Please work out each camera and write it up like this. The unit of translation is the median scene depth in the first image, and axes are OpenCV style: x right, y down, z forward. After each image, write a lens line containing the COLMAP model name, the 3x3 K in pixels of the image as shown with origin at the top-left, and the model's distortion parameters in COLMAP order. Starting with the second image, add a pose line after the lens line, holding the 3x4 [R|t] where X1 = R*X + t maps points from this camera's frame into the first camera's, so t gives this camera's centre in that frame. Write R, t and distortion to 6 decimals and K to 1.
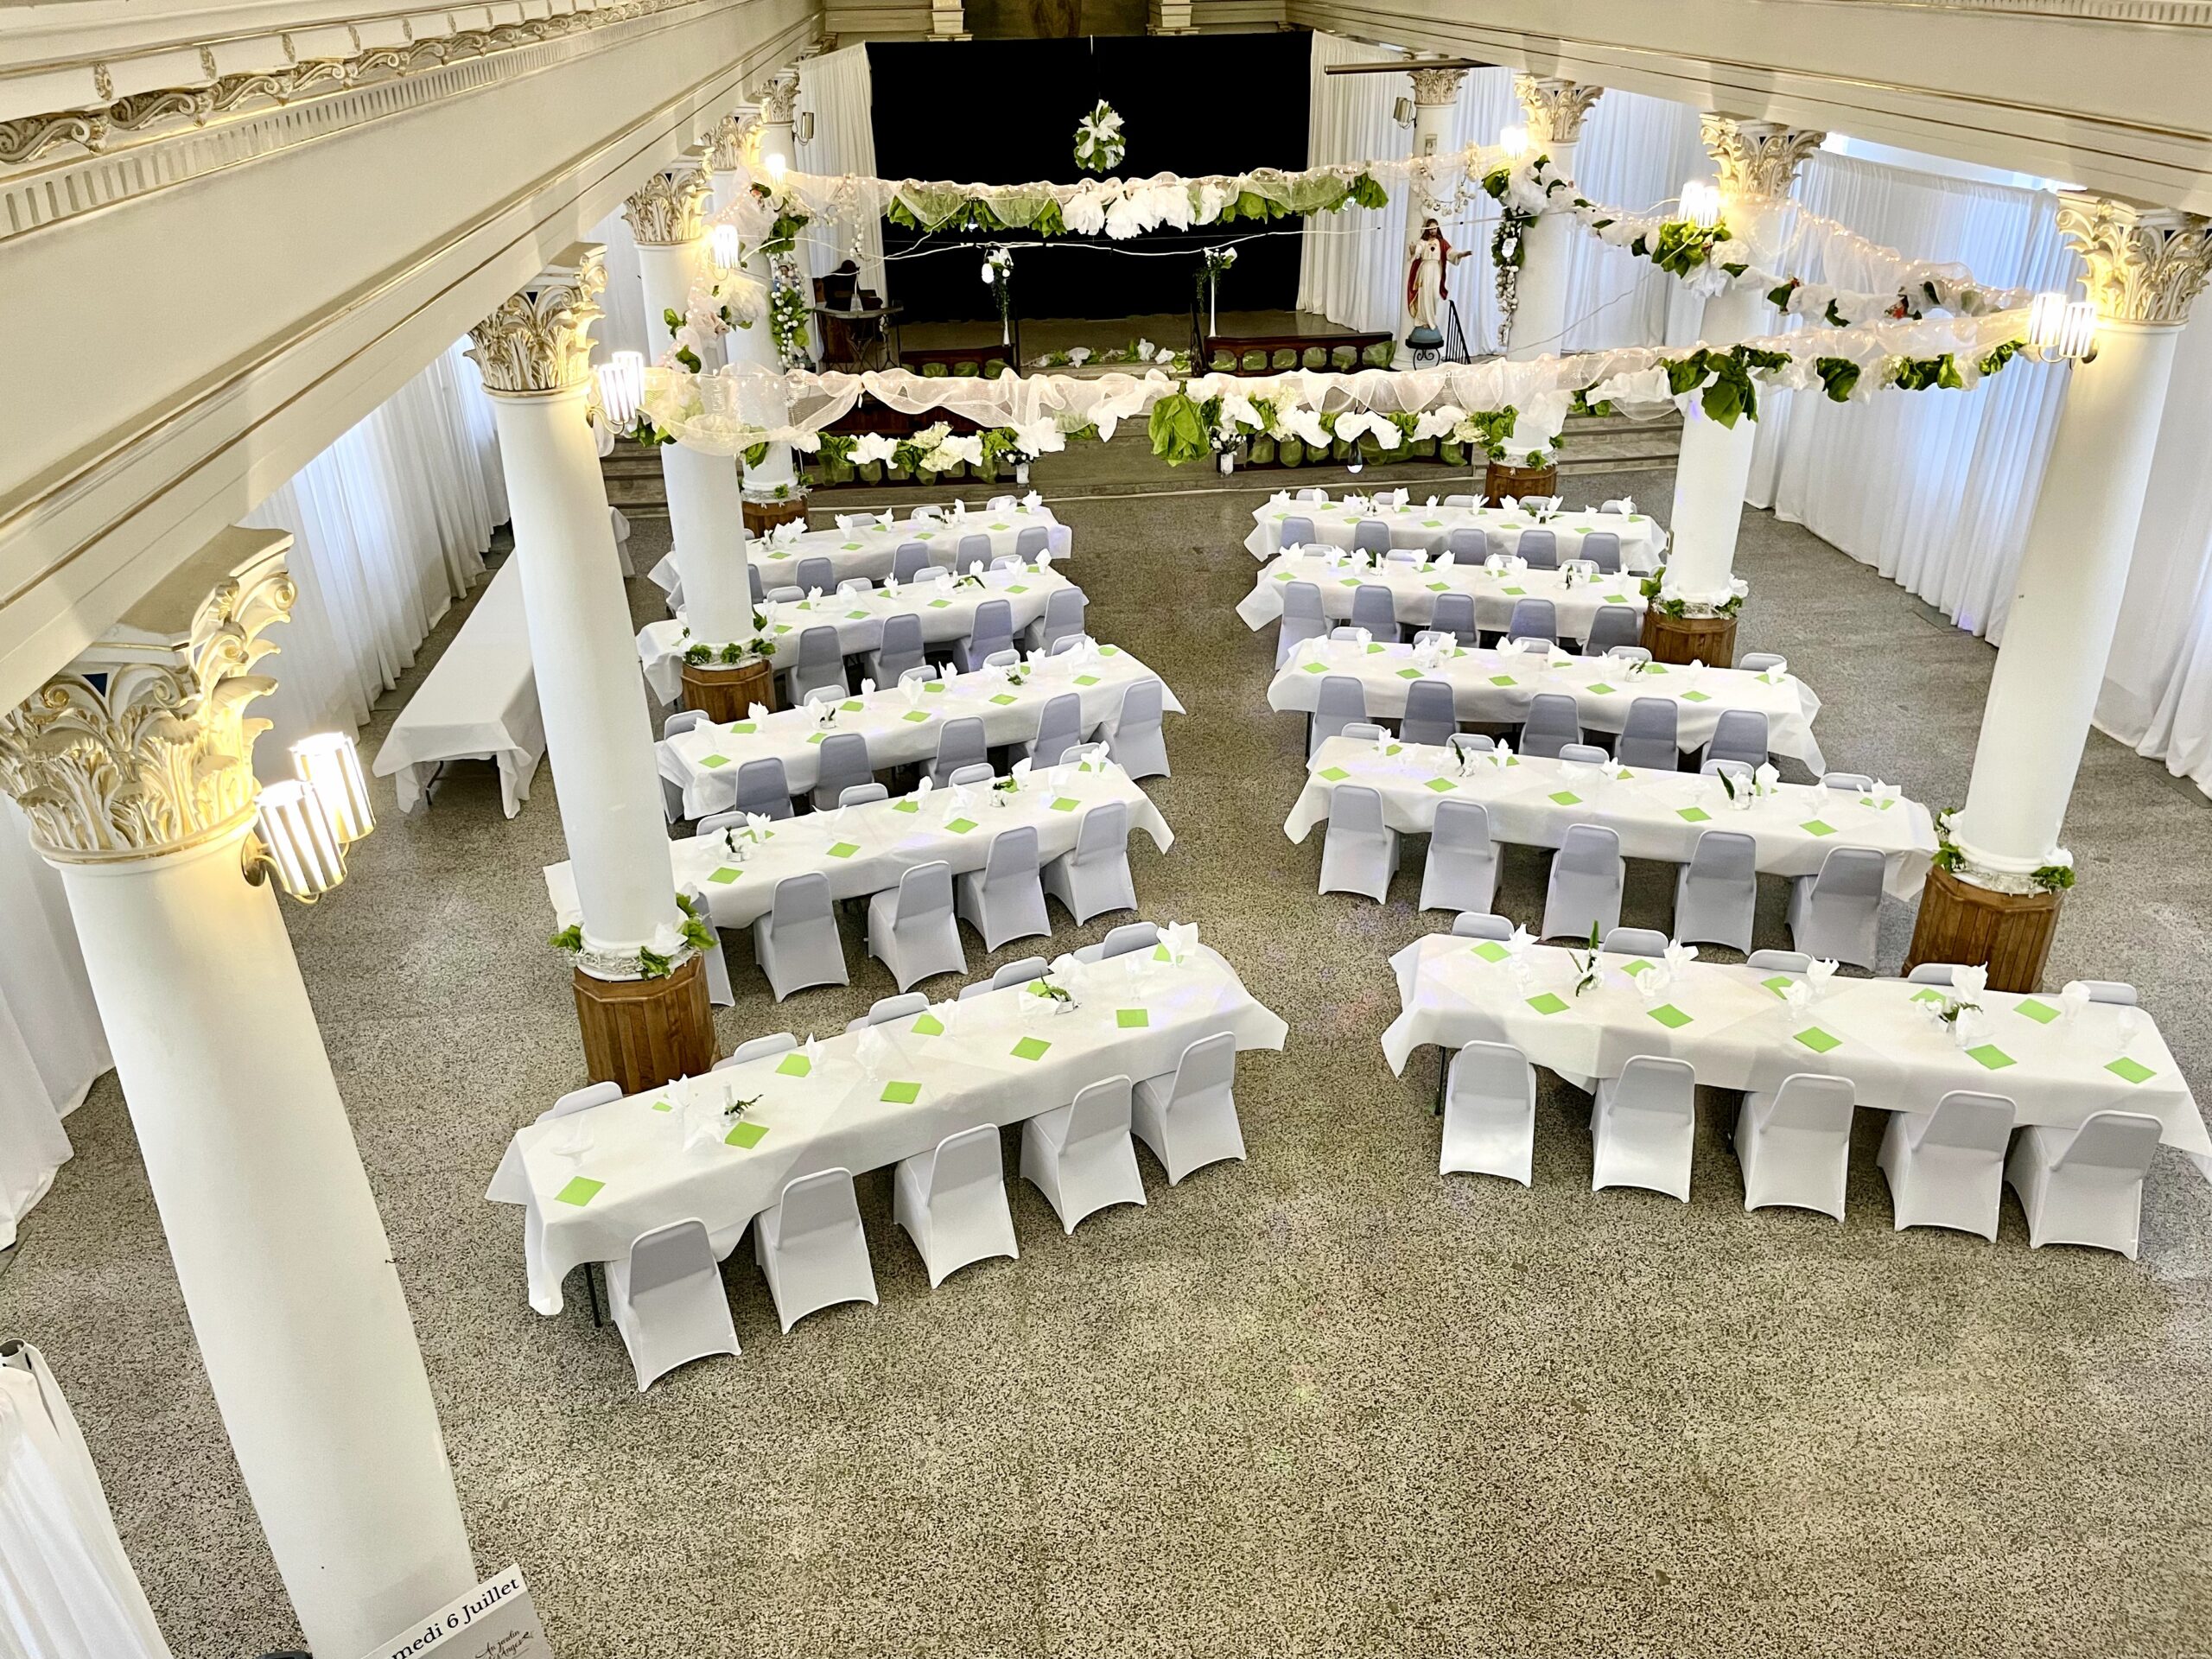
lens RADIAL K [[1706.1, 0, 1085.5], [0, 1706.1, 816.8], [0, 0, 1]] dist [0.049647, -0.046863]
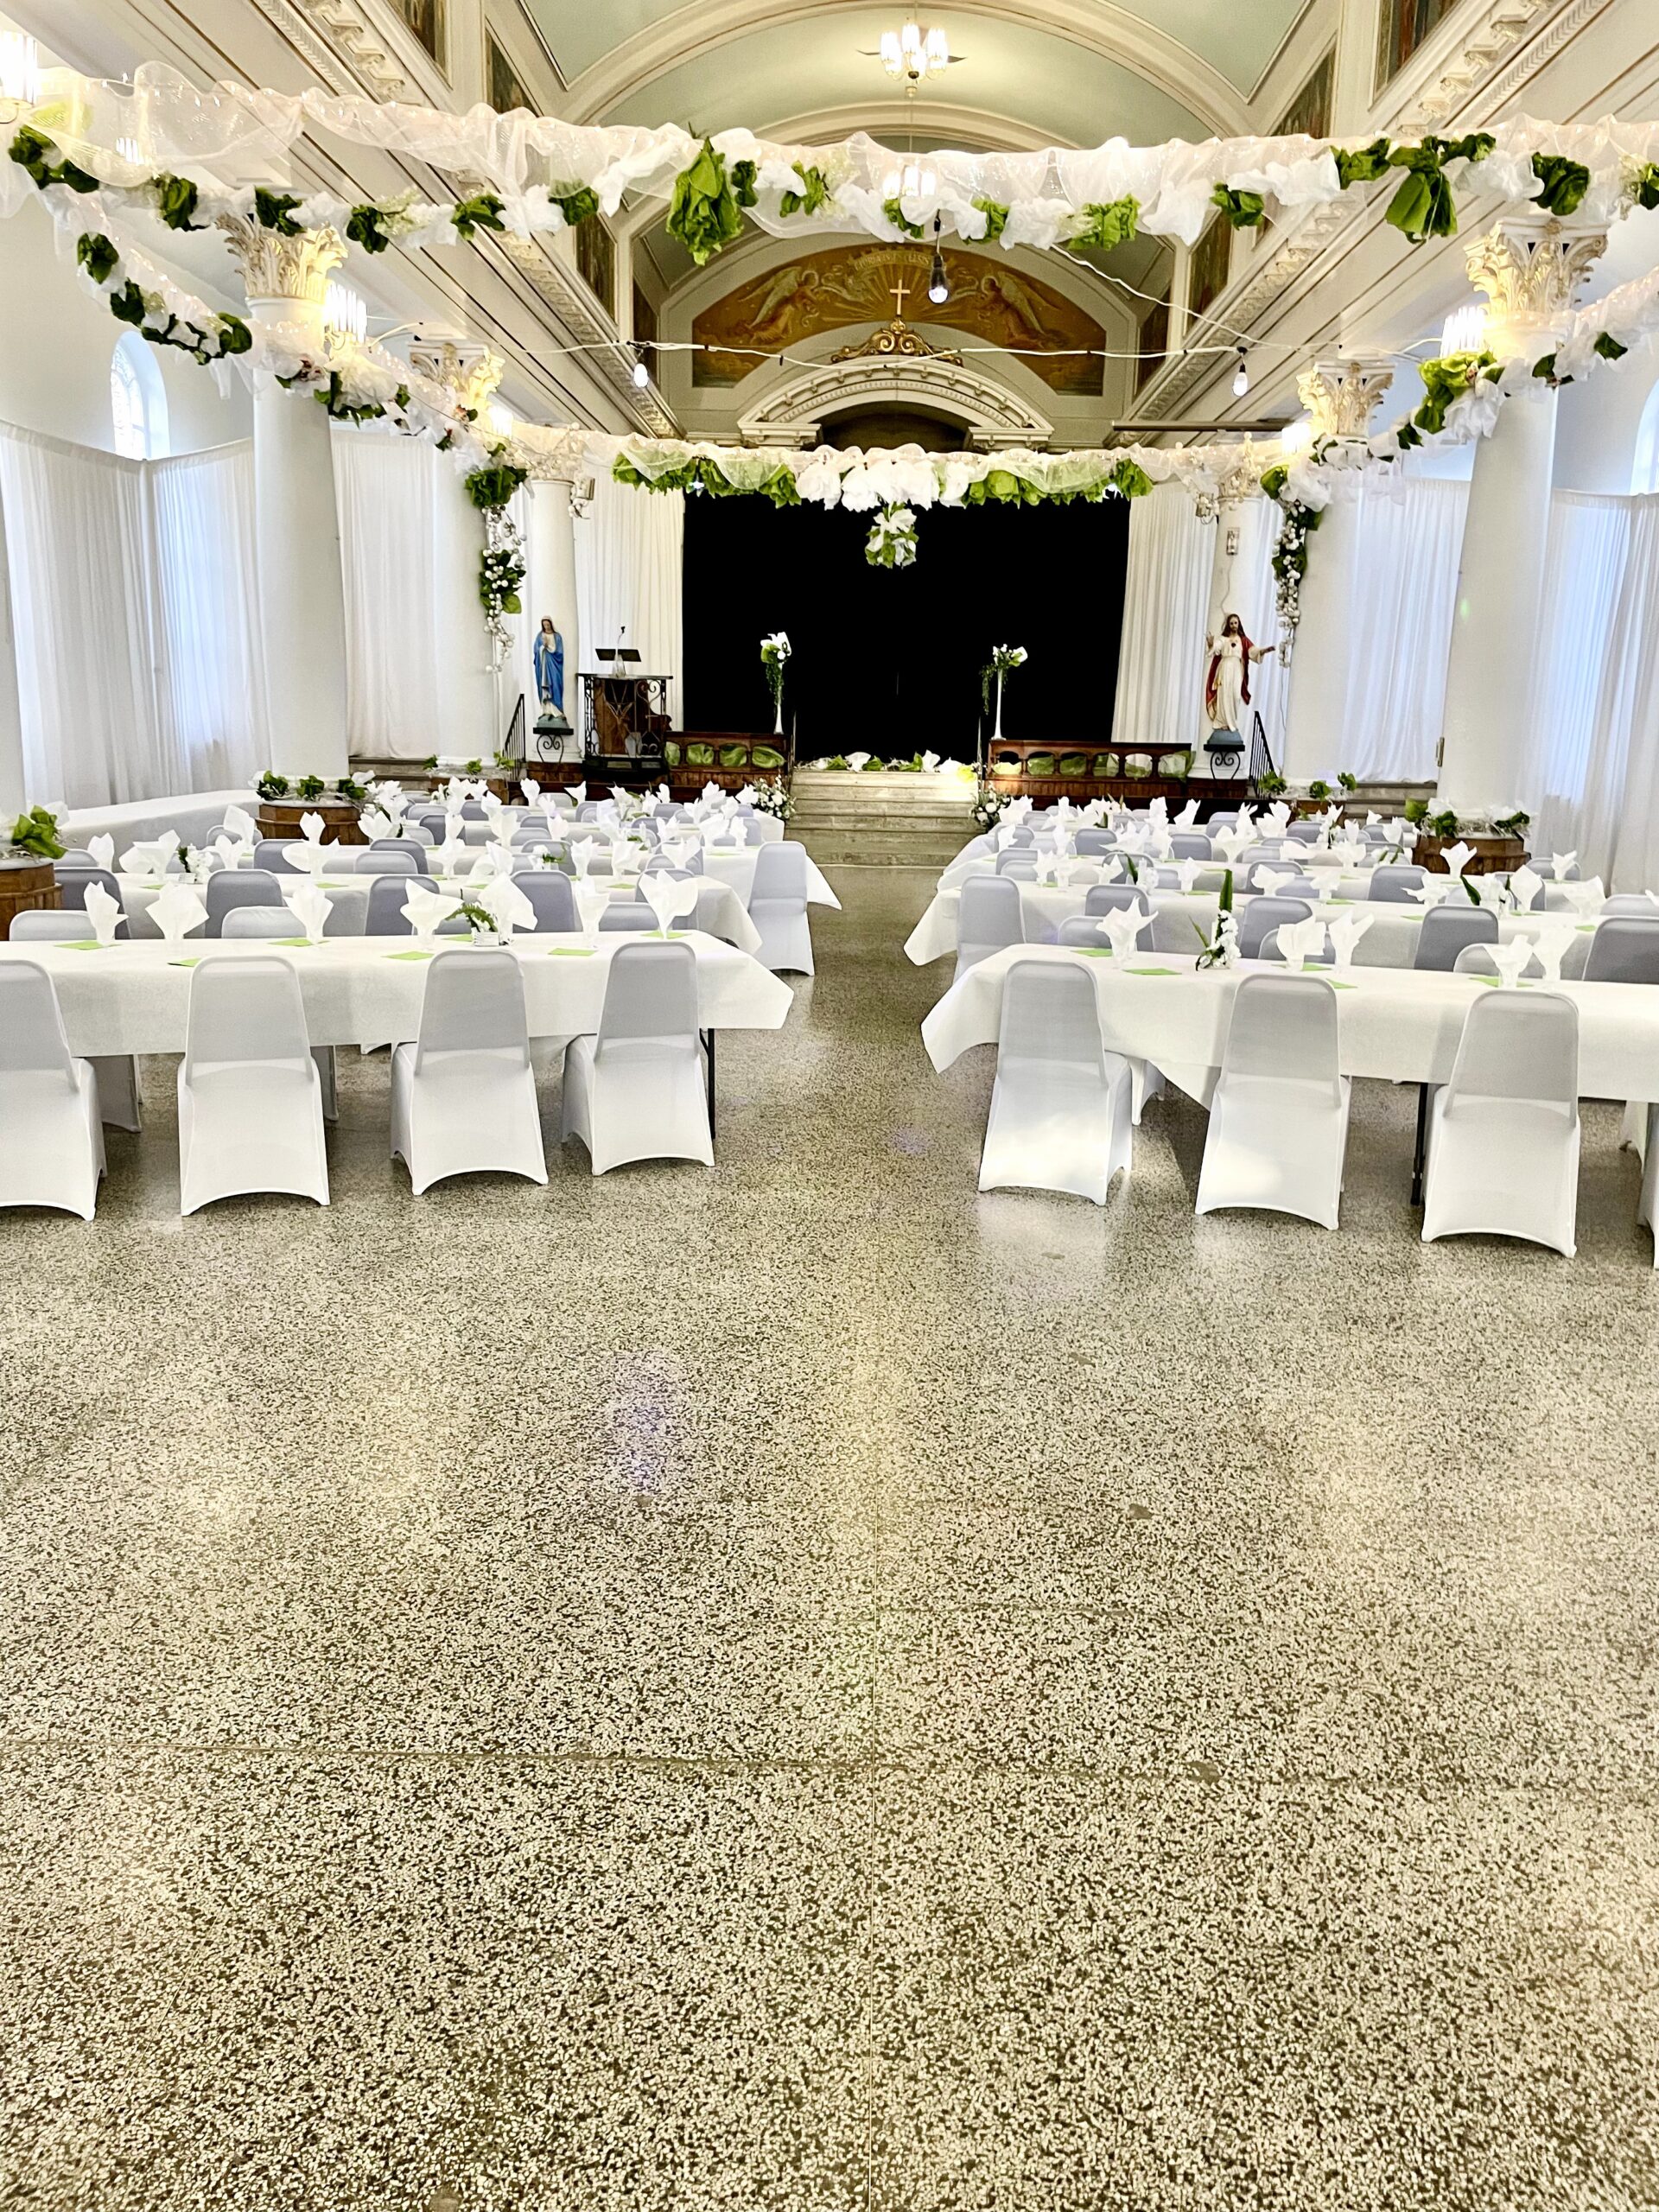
lens RADIAL K [[1706.1, 0, 844.3], [0, 1706.1, 1114.2], [0, 0, 1]] dist [0.049647, -0.046863]
pose [[0.992507, 0.075120, -0.096367, 0.128210], [-0.097161, 0.963445, -0.249666, 0.209810], [0.074090, 0.257158, 0.963525, 0.195141]]
